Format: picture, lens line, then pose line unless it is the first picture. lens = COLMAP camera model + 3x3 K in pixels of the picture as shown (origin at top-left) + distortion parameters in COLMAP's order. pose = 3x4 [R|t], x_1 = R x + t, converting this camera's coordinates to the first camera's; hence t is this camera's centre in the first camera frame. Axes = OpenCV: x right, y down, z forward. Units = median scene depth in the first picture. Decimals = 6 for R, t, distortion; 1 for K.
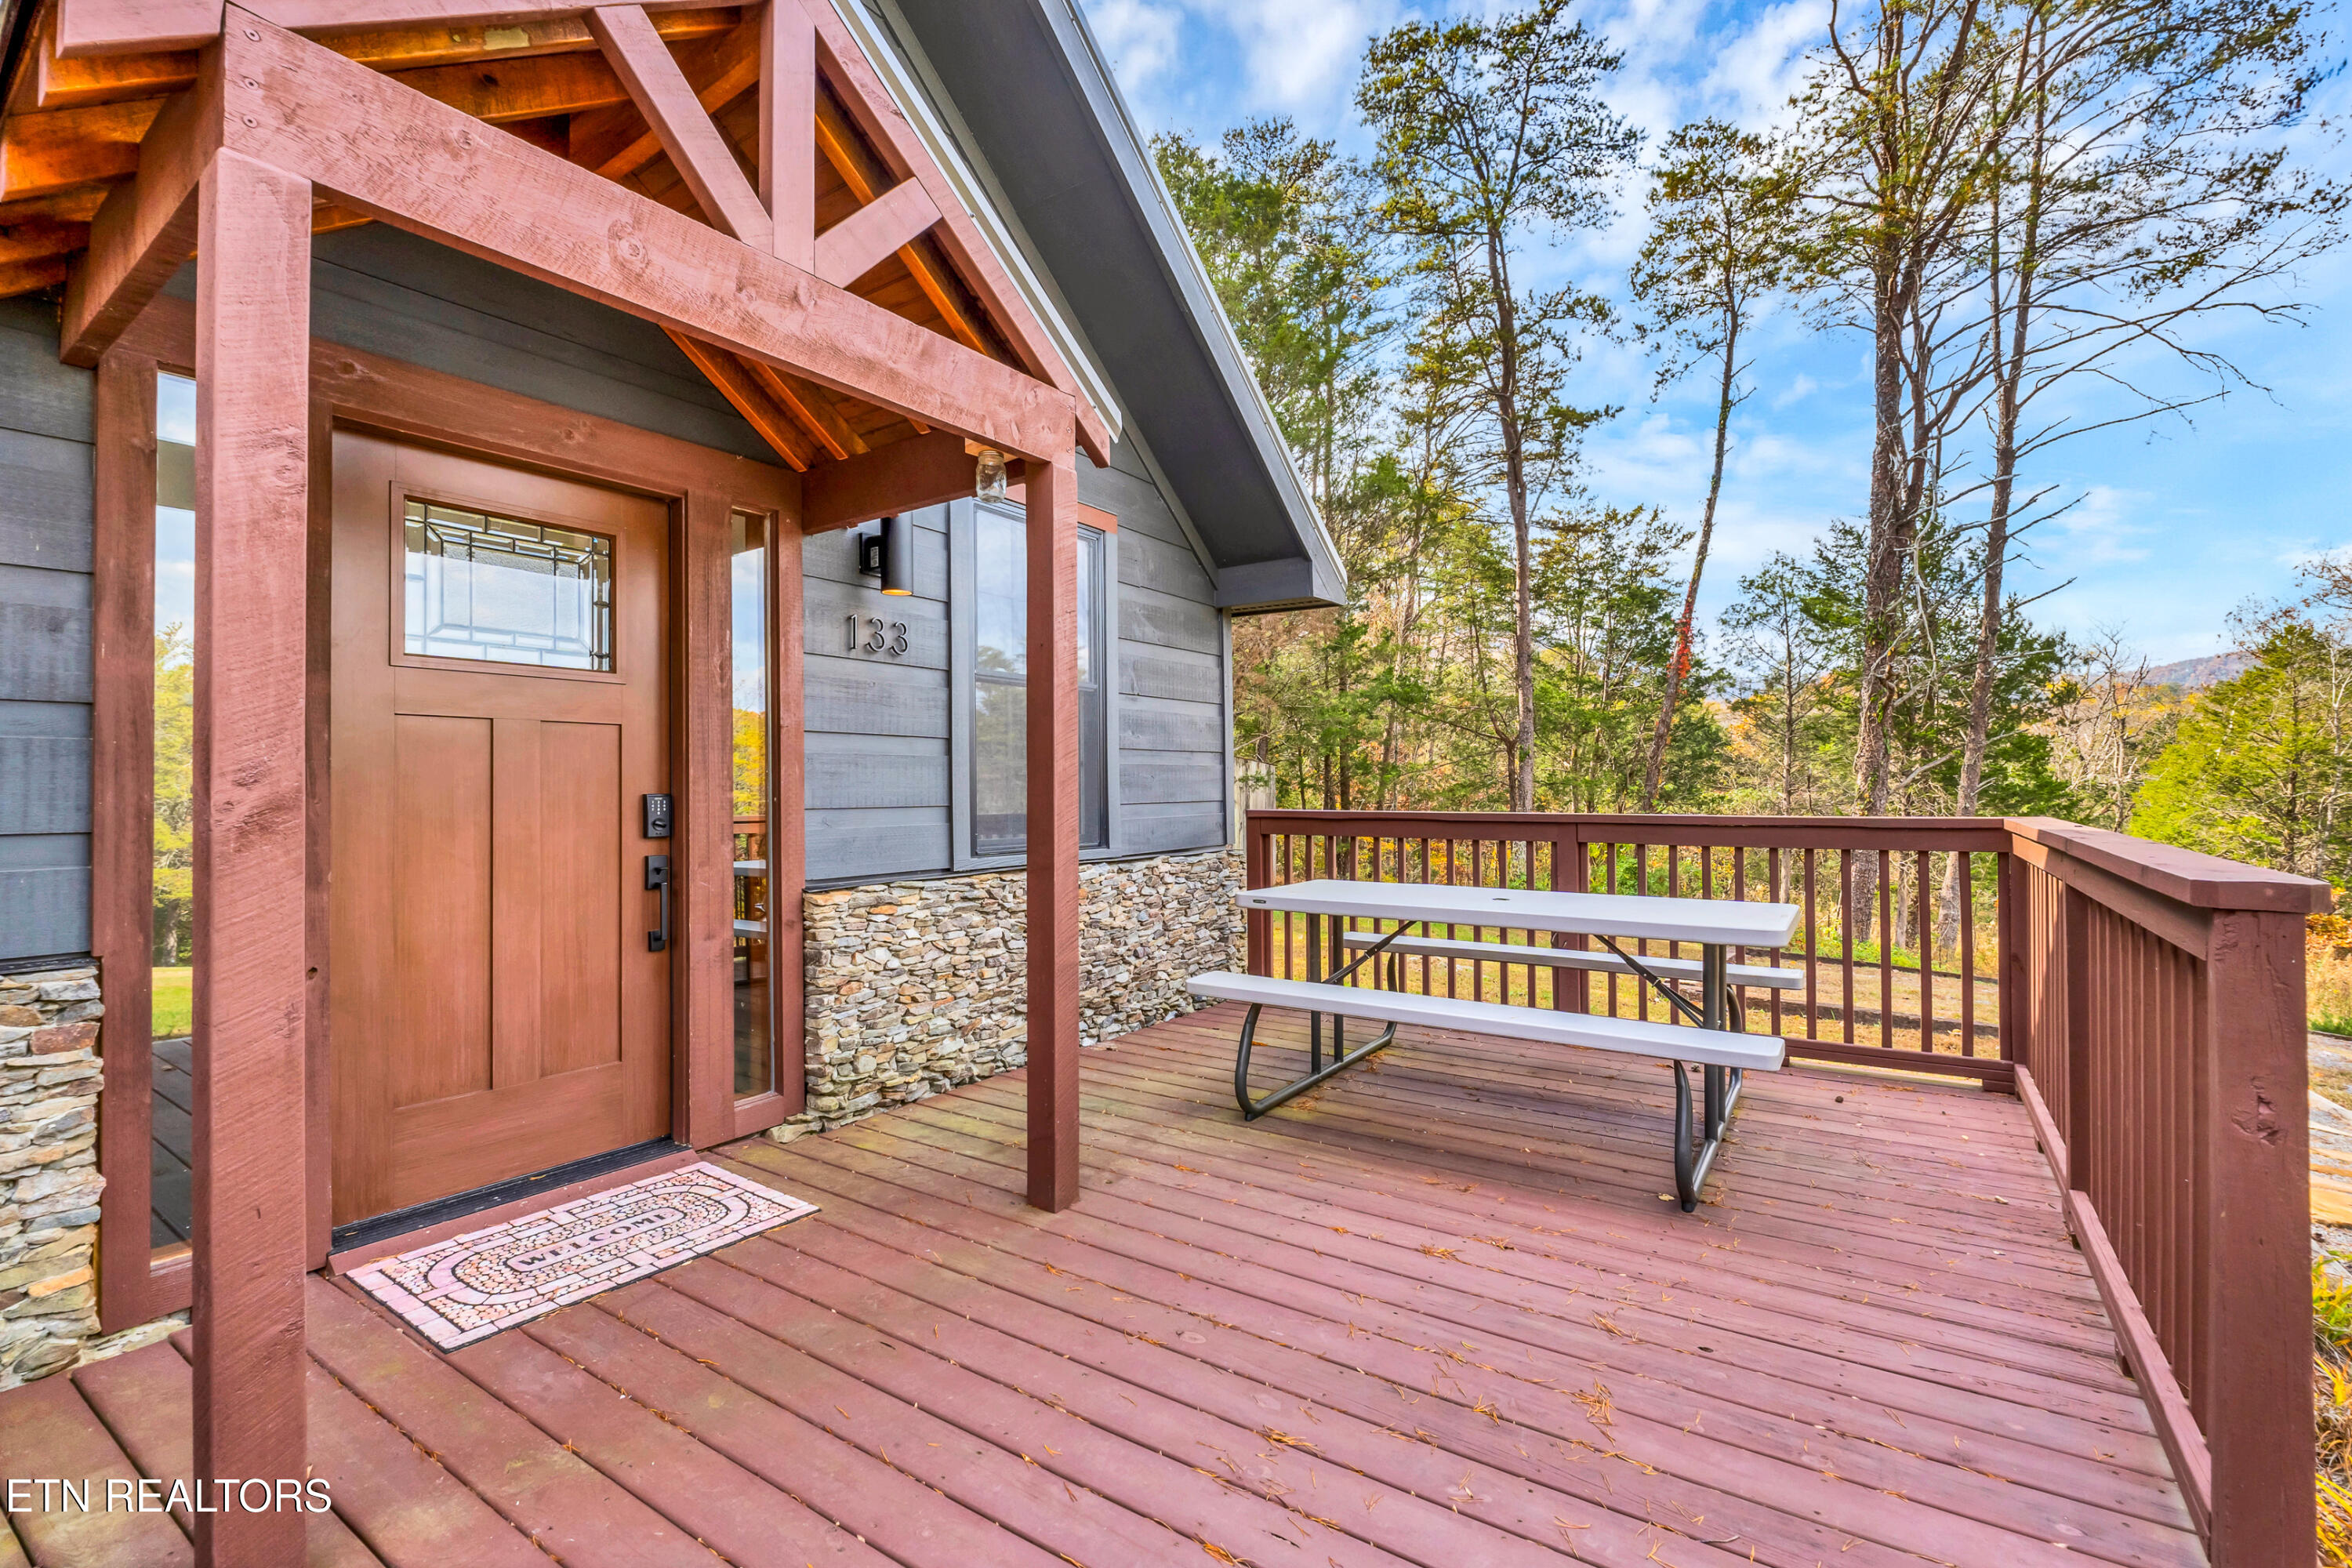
lens RADIAL K [[1044.7, 0, 1177.7], [0, 1044.7, 786.9], [0, 0, 1]] dist [-0.008226, -0.000575]
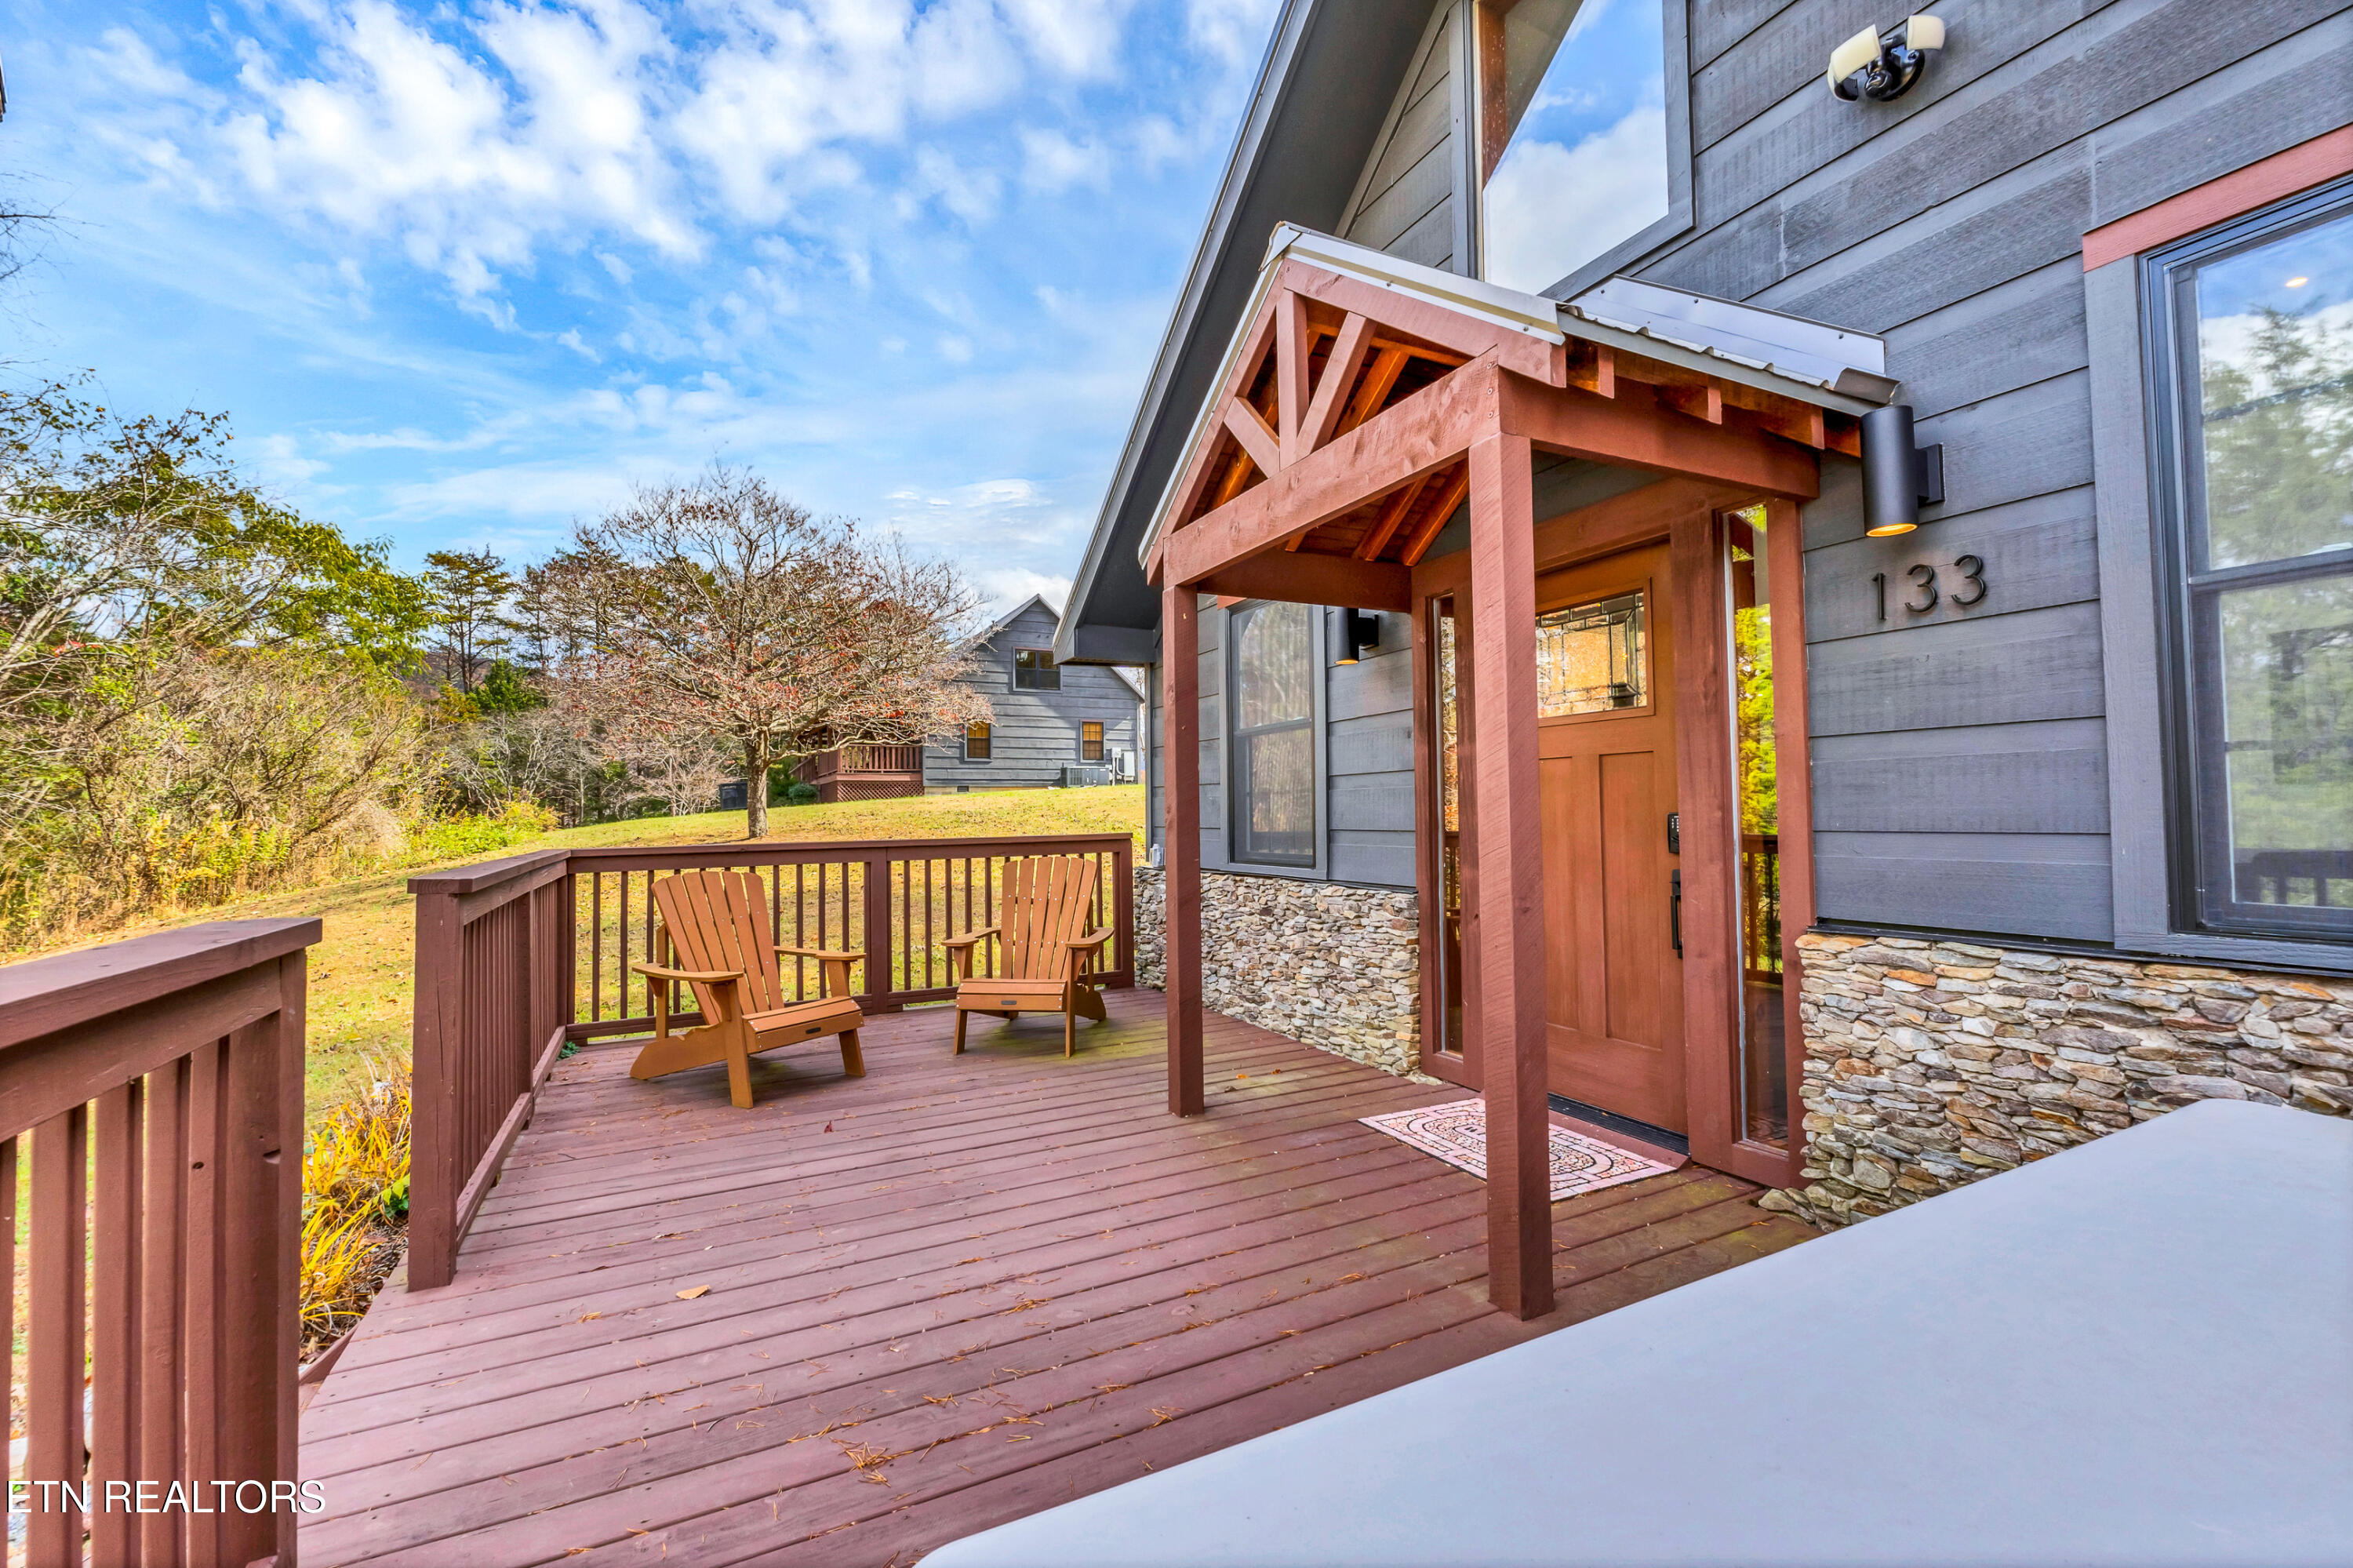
lens RADIAL K [[1045.1, 0, 1177.8], [0, 1045.1, 783.9], [0, 0, 1]] dist [-0.008226, -0.000575]
pose [[-0.504836, -0.014731, -0.863089, 0.761694], [0.018268, 0.999448, -0.027744, -0.003197], [0.863022, -0.029773, -0.504289, 1.212322]]
